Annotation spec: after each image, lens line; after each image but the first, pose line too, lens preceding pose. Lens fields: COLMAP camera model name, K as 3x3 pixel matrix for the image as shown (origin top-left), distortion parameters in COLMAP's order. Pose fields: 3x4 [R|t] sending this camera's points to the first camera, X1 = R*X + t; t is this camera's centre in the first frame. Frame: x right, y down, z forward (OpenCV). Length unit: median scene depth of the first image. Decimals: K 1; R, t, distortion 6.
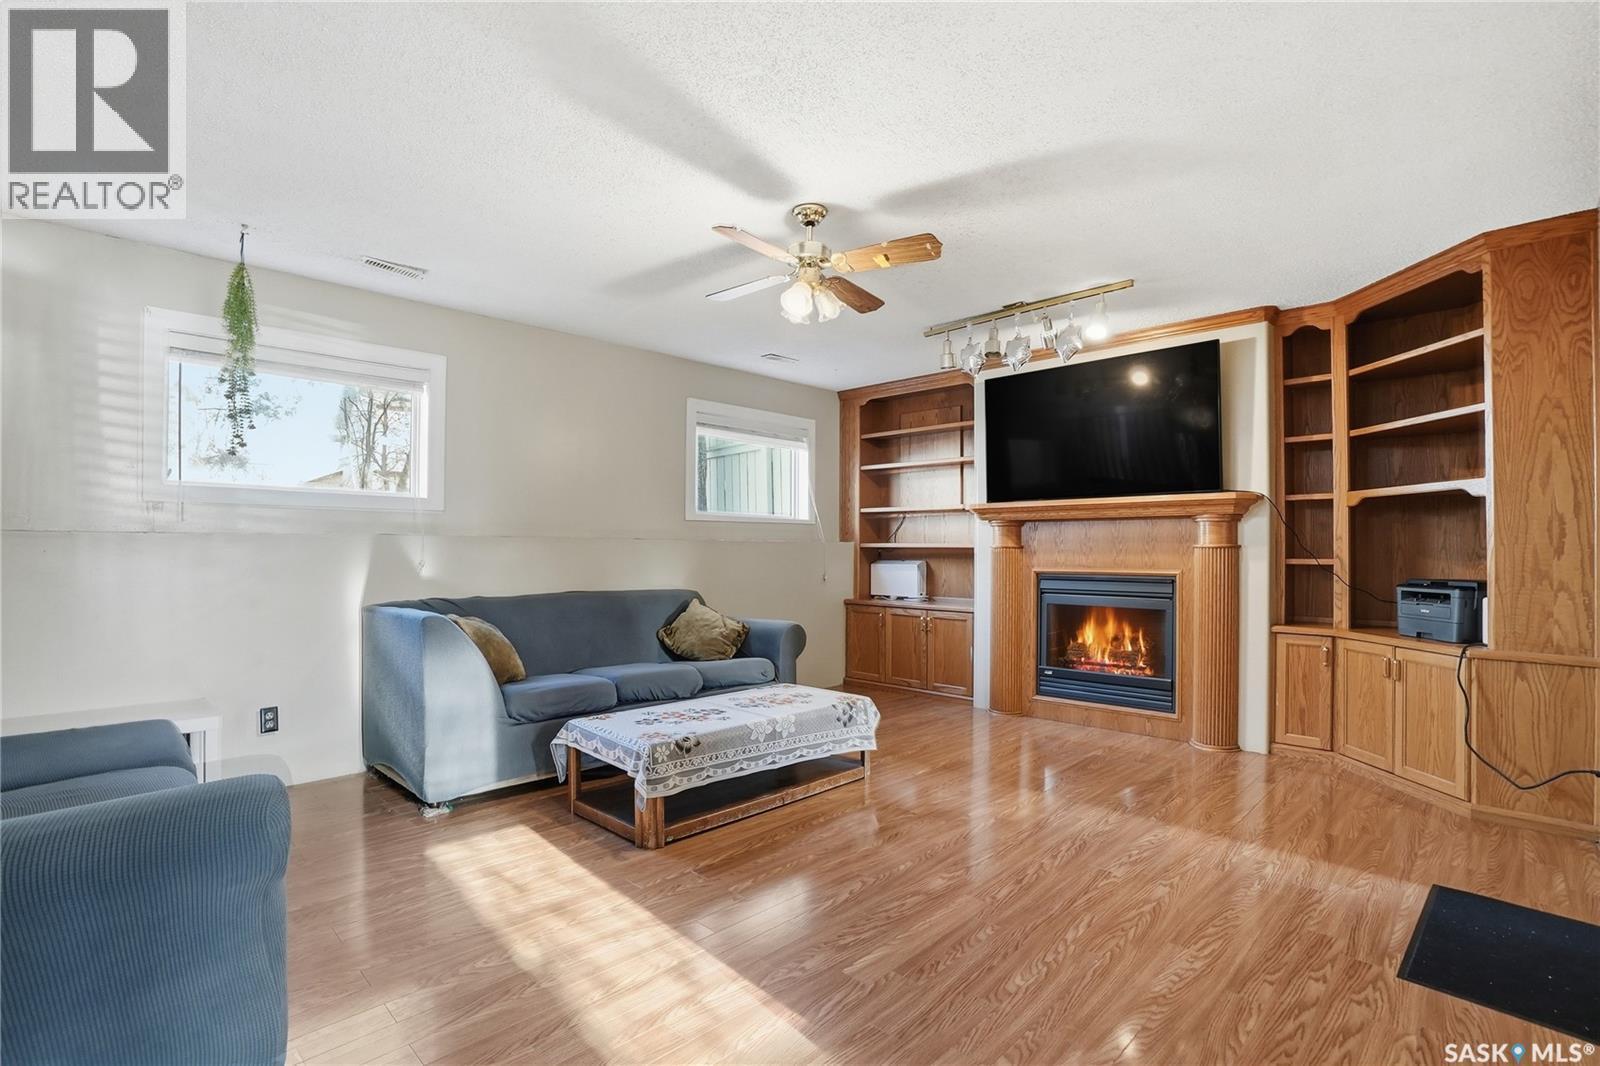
lens RADIAL K [[773.3, 0, 800.0], [0, 773.3, 533.0], [0, 0, 1]] dist [-0.077463, 0.031274]
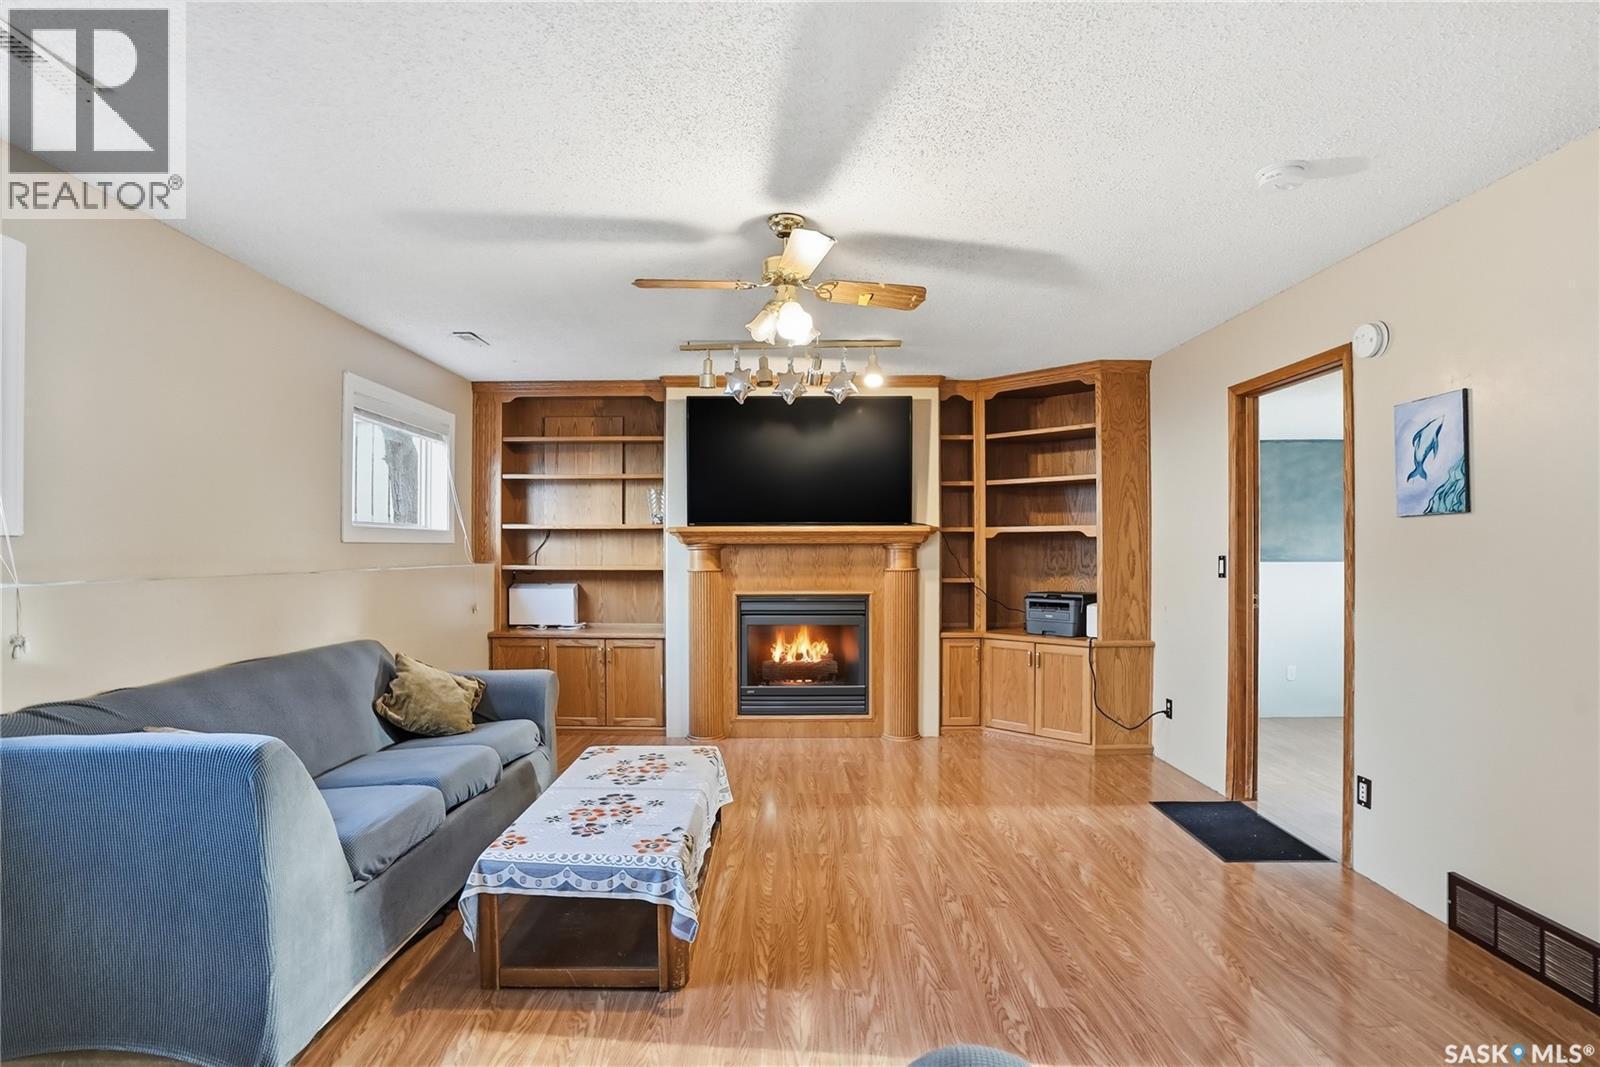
lens RADIAL K [[796.6, 0, 800.0], [0, 796.6, 533.5], [0, 0, 1]] dist [-0.084940, 0.033490]
pose [[0.701571, 0.008460, 0.712549, -0.470464], [-0.011475, 0.999934, -0.000574, -0.037770], [-0.712507, -0.007773, 0.701622, 0.243076]]
